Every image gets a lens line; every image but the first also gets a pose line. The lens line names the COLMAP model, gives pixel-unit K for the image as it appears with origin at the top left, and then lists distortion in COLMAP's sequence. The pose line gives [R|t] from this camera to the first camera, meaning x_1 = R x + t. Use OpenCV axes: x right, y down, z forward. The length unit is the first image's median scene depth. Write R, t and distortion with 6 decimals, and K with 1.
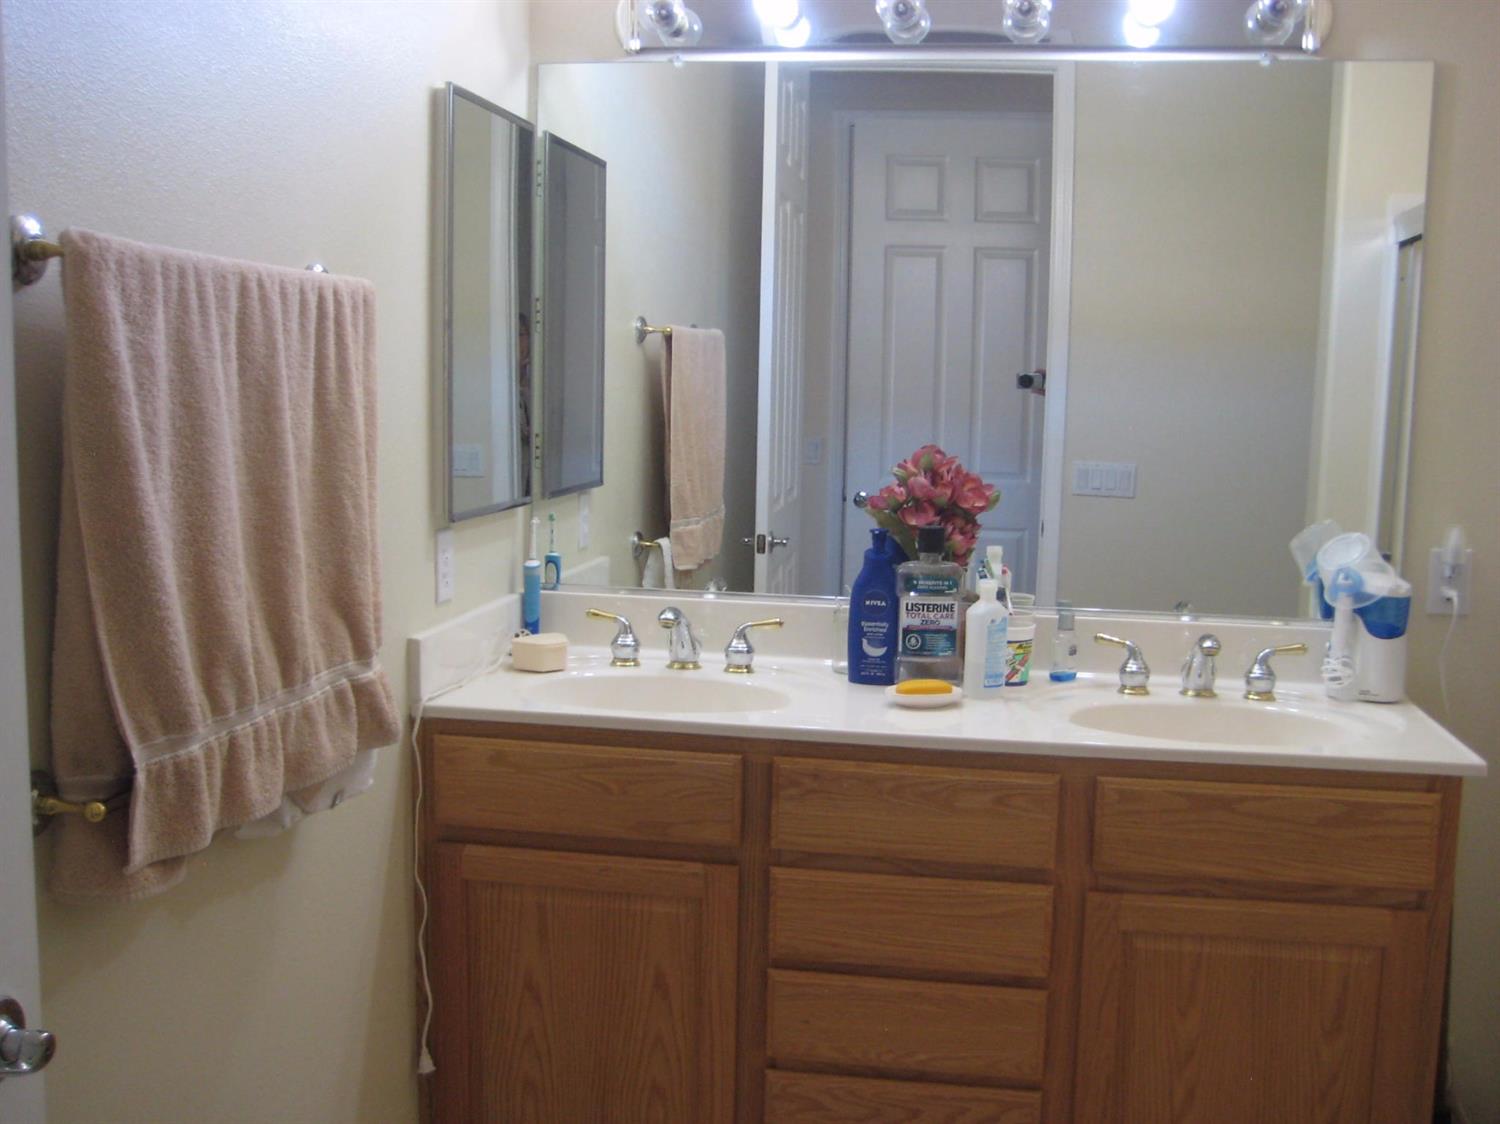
lens RADIAL K [[1563.6, 0, 750.0], [0, 1563.6, 562.0], [0, 0, 1]] dist [-0.161444, 0.210526]
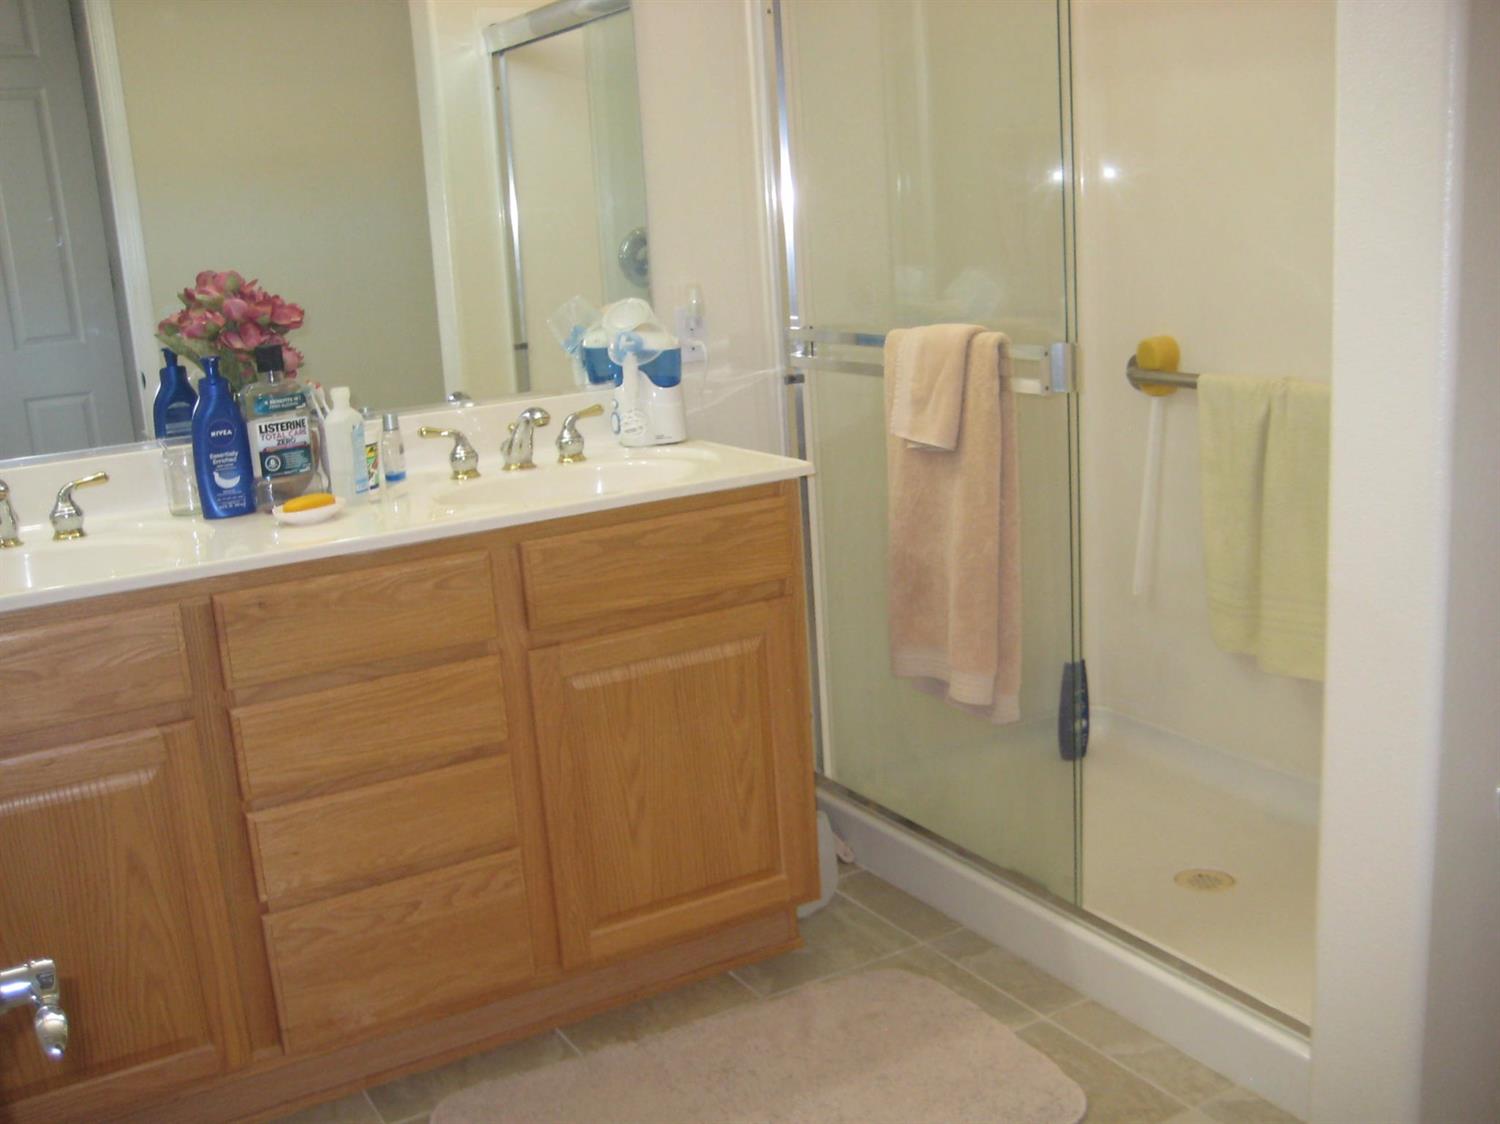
lens RADIAL K [[1563.6, 0, 750.0], [0, 1563.6, 562.0], [0, 0, 1]] dist [-0.161444, 0.210526]
pose [[0.767797, -0.214472, 0.603729, -0.290438], [0.155775, 0.976521, 0.148796, 0.015260], [-0.621467, -0.020199, 0.783180, 0.054256]]
